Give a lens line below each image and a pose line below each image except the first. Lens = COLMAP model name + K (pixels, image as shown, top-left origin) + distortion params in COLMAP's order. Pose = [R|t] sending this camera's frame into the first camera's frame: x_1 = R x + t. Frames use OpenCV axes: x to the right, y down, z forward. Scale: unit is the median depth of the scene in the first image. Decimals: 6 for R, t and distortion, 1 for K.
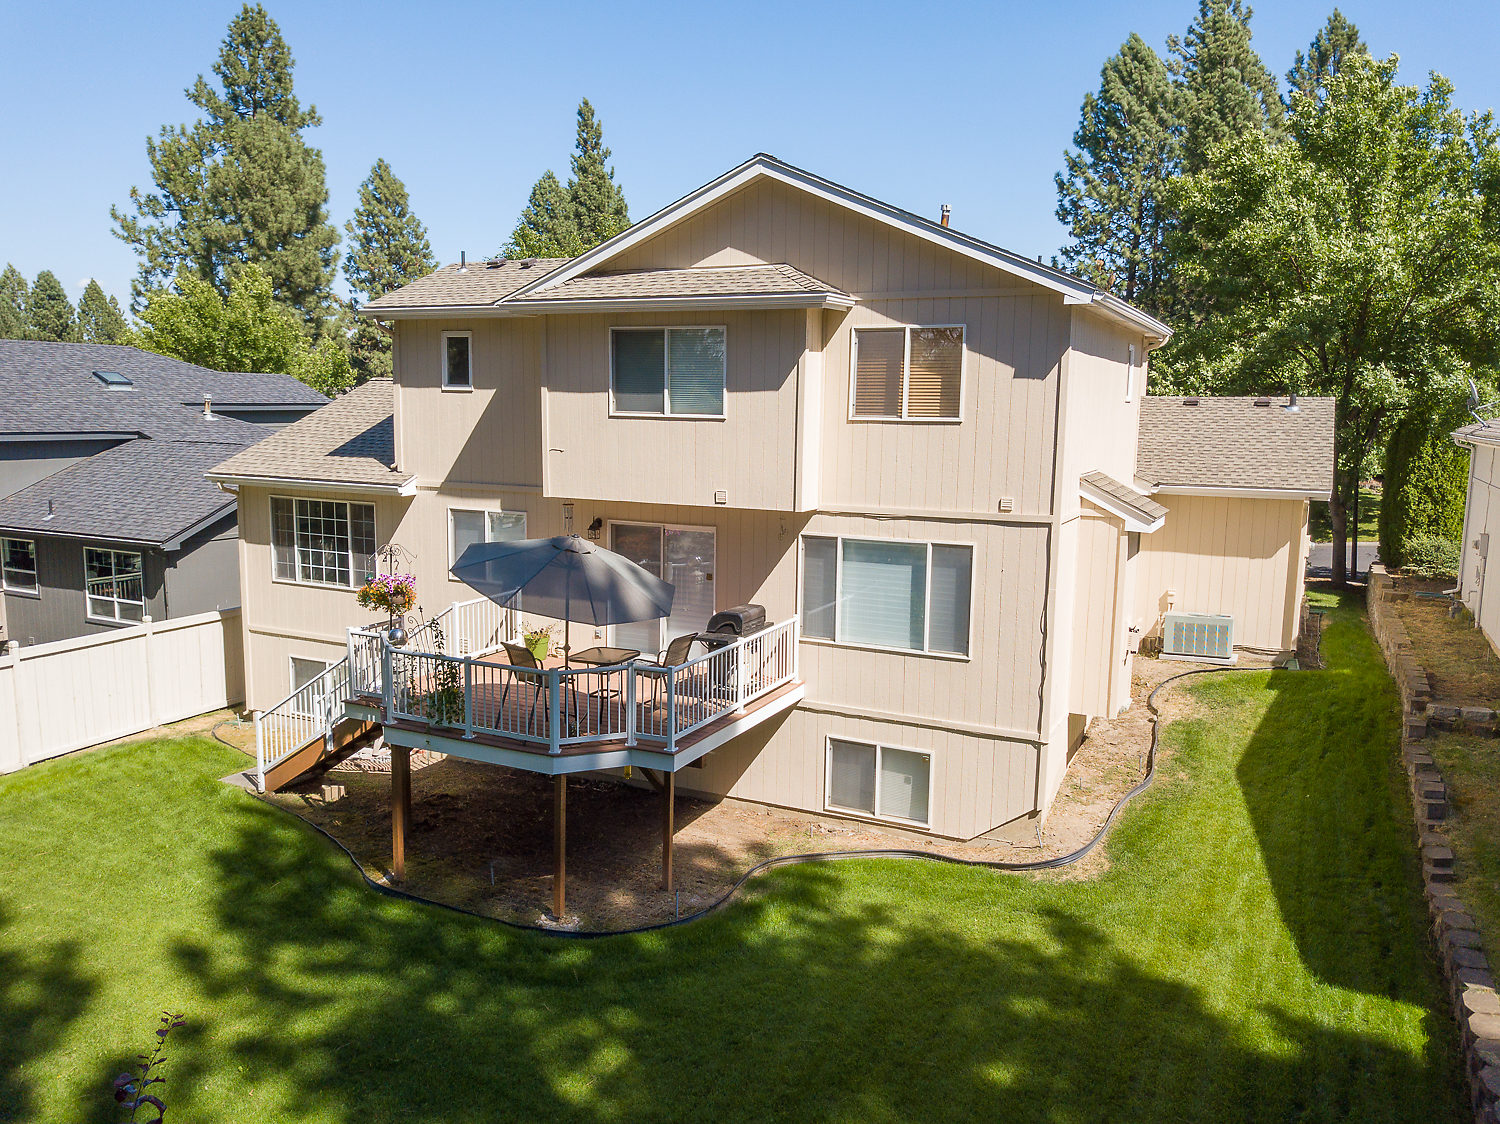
lens RADIAL K [[1158.0, 0, 750.0], [0, 1158.0, 562.0], [0, 0, 1]] dist [0.020497, -0.003606]
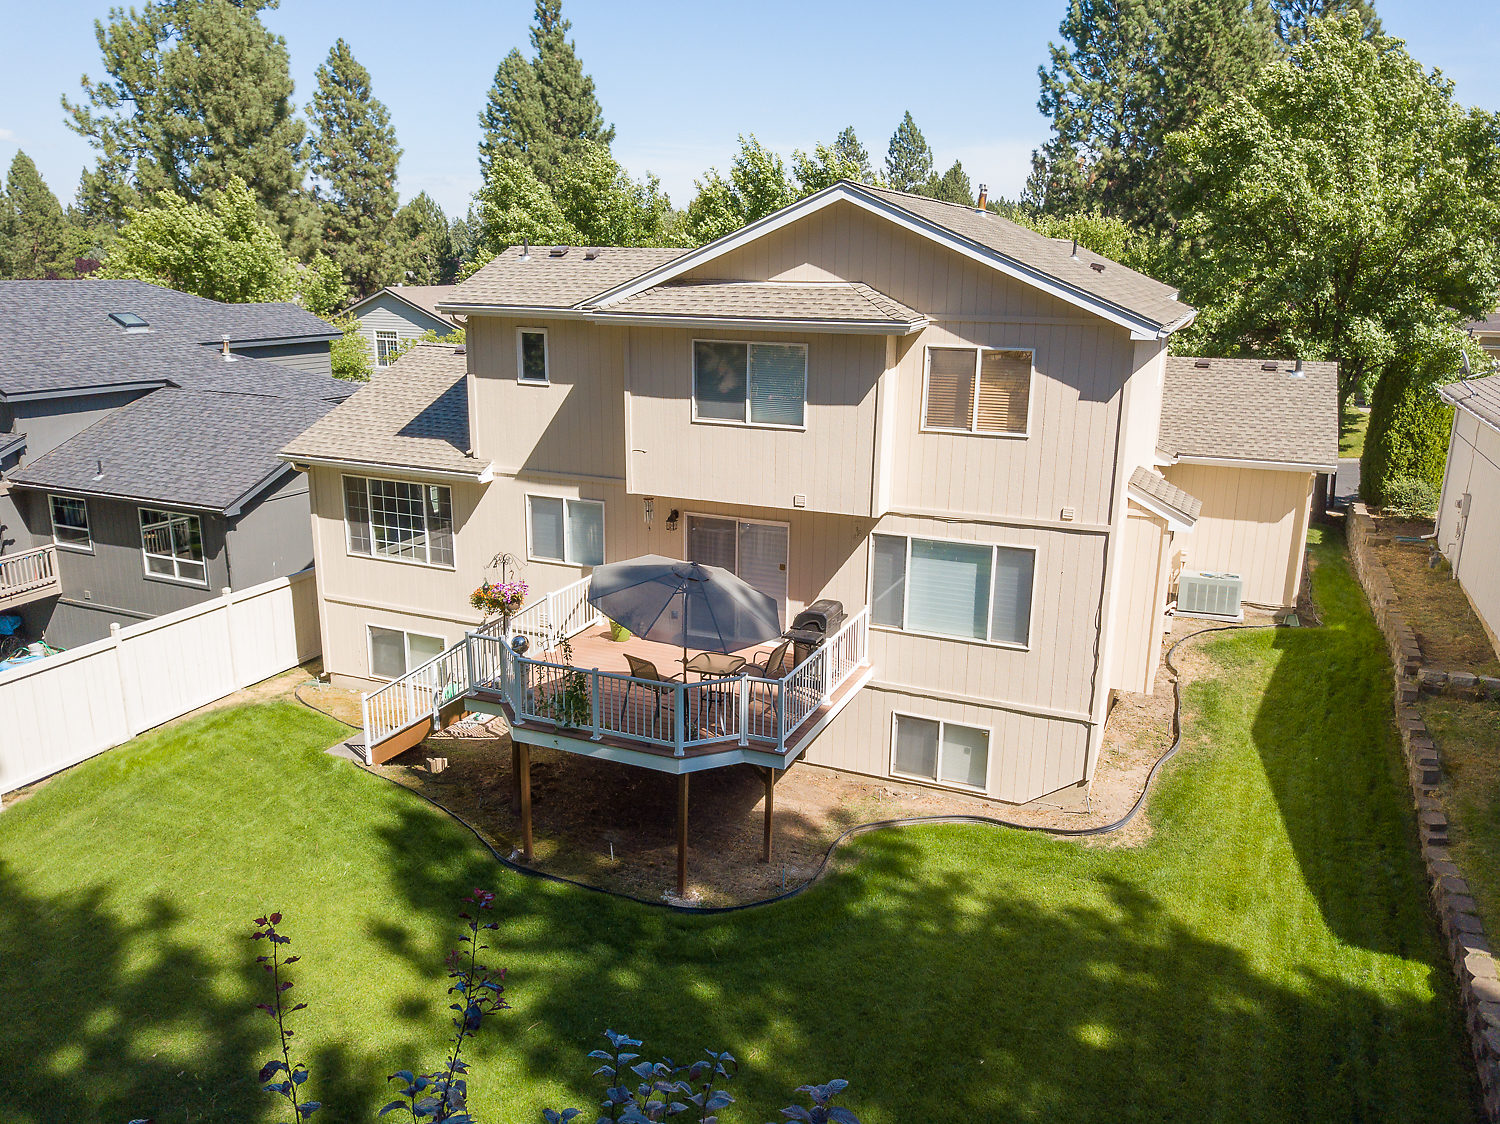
lens RADIAL K [[1161.3, 0, 750.0], [0, 1161.3, 562.0], [0, 0, 1]] dist [0.019773, 0.000385]
pose [[0.998824, -0.013333, 0.046613, -0.121057], [0.007662, 0.992770, 0.119783, -0.126648], [-0.047873, -0.119285, 0.991705, -0.080997]]
